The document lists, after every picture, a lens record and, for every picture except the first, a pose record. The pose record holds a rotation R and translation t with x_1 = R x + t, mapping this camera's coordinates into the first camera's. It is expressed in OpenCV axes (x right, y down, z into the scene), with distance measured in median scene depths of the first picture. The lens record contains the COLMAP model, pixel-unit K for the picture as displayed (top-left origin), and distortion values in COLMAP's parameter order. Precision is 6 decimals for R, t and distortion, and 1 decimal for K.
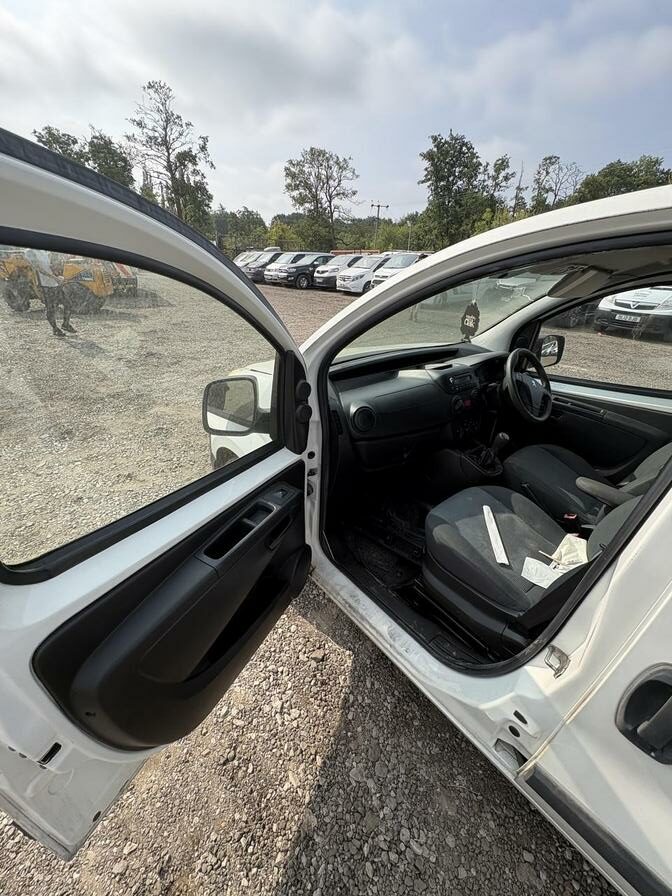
lens RADIAL K [[357.0, 0, 335.2], [0, 357.0, 447.1], [0, 0, 1]] dist [0.002621, -0.000831]
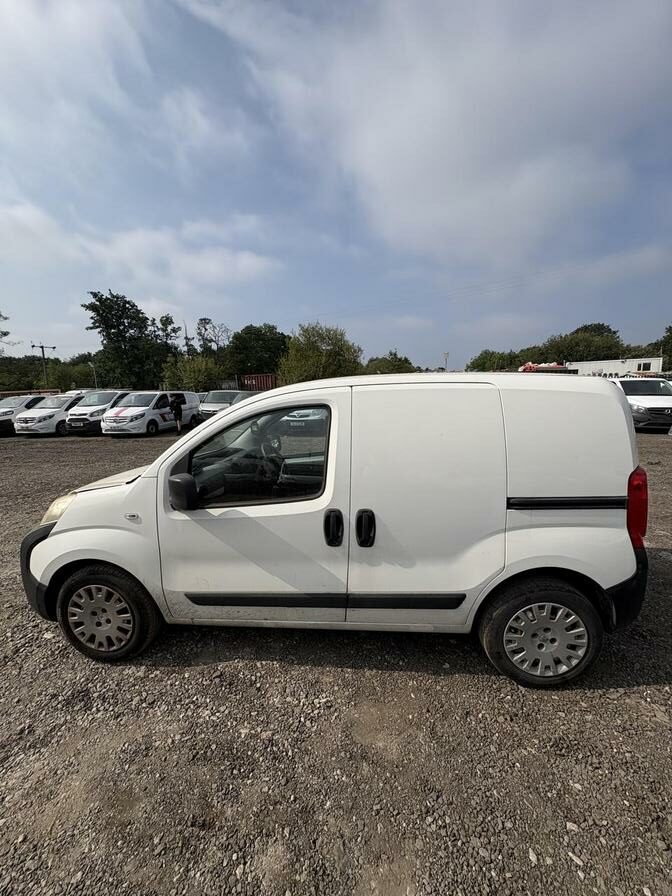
lens RADIAL K [[357.0, 0, 335.2], [0, 357.0, 447.1], [0, 0, 1]] dist [0.002621, -0.000831]
pose [[0.710702, -0.159659, 0.685136, -0.110303], [0.371166, 0.912424, -0.172392, 0.044036], [-0.597610, 0.376818, 0.707722, -0.112515]]
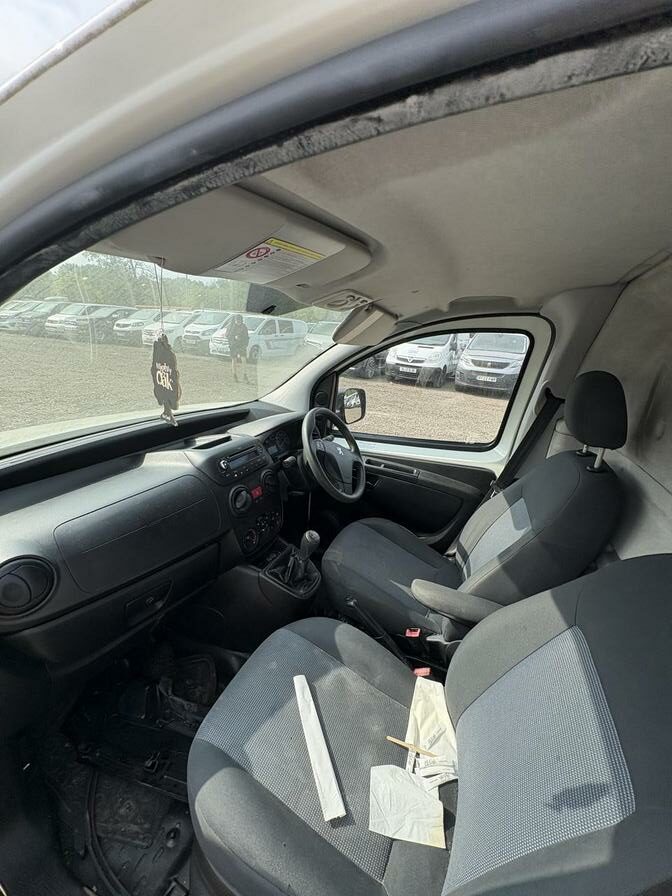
lens RADIAL K [[353.9, 0, 333.5], [0, 353.9, 448.5], [0, 0, 1]] dist [-0.000704, -0.000640]
pose [[0.896092, -0.110336, 0.429937, 0.056077], [0.167507, 0.981052, -0.097355, -0.028981], [-0.411049, 0.159257, 0.897595, 0.082766]]
